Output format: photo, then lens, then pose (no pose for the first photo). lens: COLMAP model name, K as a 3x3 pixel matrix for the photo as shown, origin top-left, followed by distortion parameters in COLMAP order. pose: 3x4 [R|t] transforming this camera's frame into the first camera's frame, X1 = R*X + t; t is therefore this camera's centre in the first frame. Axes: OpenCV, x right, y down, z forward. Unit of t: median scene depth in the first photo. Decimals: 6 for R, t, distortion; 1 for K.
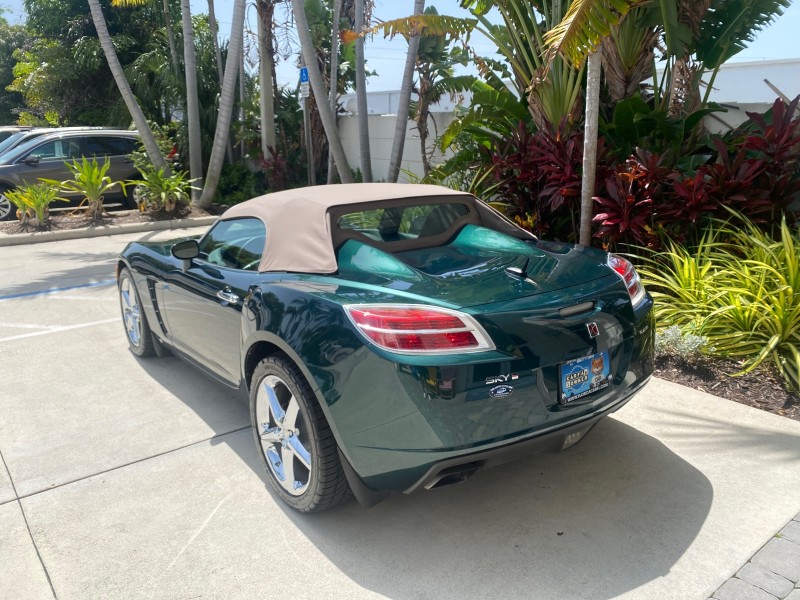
lens RADIAL K [[617.4, 0, 399.7], [0, 617.4, 298.8], [0, 0, 1]] dist [0.003597, -0.007877]
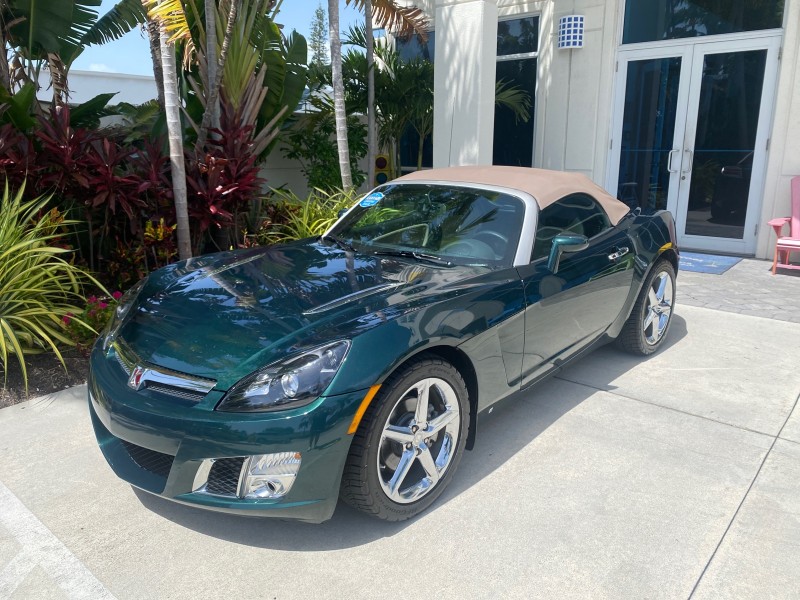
lens RADIAL K [[617.4, 0, 399.2], [0, 617.4, 301.0], [0, 0, 1]] dist [0.003597, -0.007877]
pose [[-0.187842, -0.246709, 0.950710, -0.751474], [0.256153, 0.922139, 0.289906, -0.209292], [-0.948209, 0.297984, -0.110021, 0.850491]]
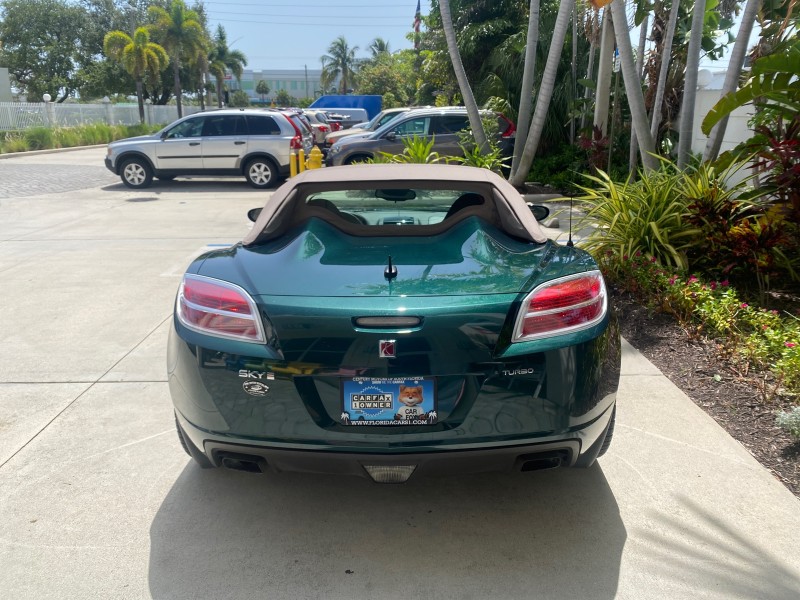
lens RADIAL K [[617.4, 0, 397.6], [0, 617.4, 297.0], [0, 0, 1]] dist [0.003597, -0.007877]
pose [[0.790551, 0.170456, -0.588196, 0.337914], [-0.153169, 0.984990, 0.079582, -0.036880], [0.592932, 0.027180, 0.804793, 0.142435]]
